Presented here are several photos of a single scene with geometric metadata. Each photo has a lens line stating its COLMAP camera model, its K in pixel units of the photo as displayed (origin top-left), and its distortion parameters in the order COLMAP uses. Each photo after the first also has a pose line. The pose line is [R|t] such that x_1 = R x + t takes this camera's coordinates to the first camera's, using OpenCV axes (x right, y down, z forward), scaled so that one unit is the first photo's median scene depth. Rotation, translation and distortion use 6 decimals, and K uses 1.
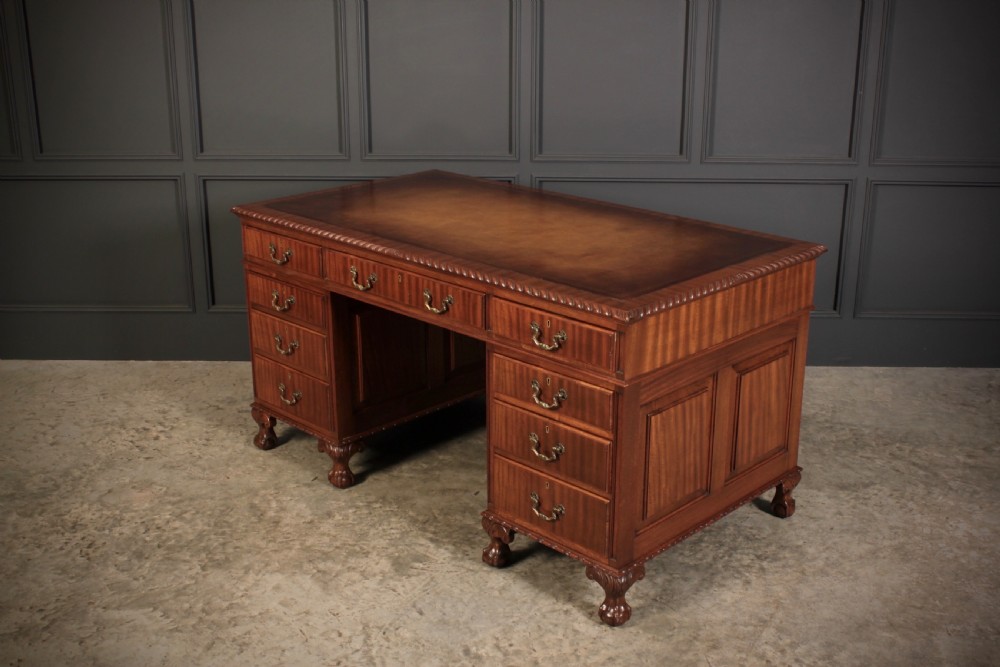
lens RADIAL K [[1176.6, 0, 496.6], [0, 1176.6, 337.6], [0, 0, 1]] dist [-0.063529, 0.037601]
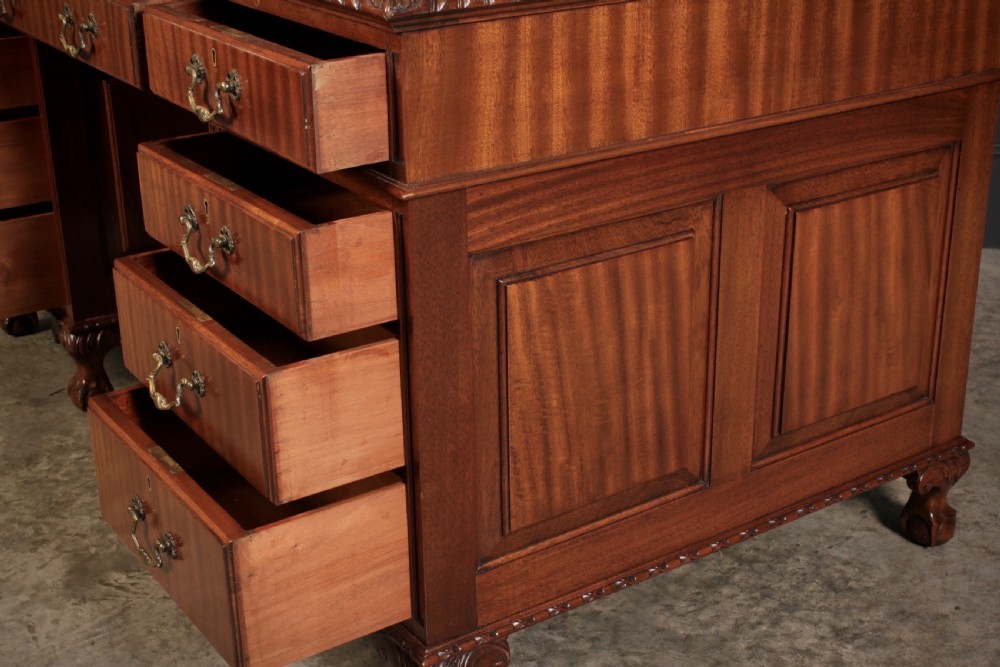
lens RADIAL K [[1431.2, 0, 501.1], [0, 1431.2, 329.9], [0, 0, 1]] dist [-0.020434, 0.033869]
pose [[0.980349, 0.062947, -0.186959, 0.196576], [-0.051725, 0.996588, 0.064312, 0.045112], [0.190370, -0.053377, 0.980260, 0.458433]]
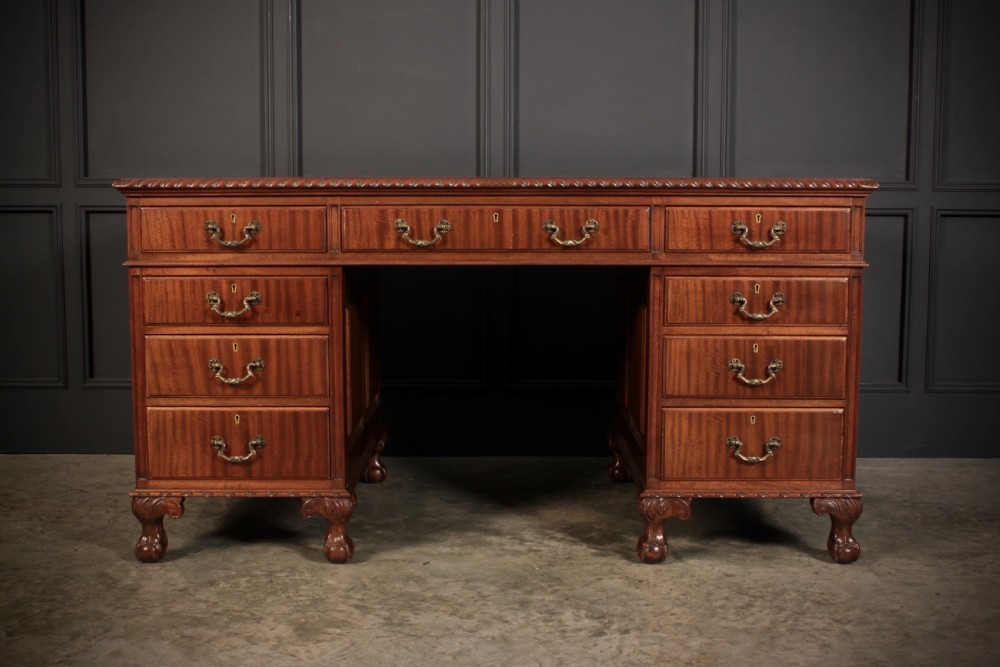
lens RADIAL K [[1298.3, 0, 498.5], [0, 1298.3, 335.8], [0, 0, 1]] dist [-0.042628, 0.044235]
pose [[0.999863, 0.000569, 0.016562, 0.015185], [0.003126, 0.974995, -0.222206, 0.196665], [-0.016274, 0.222227, 0.974859, 0.242633]]
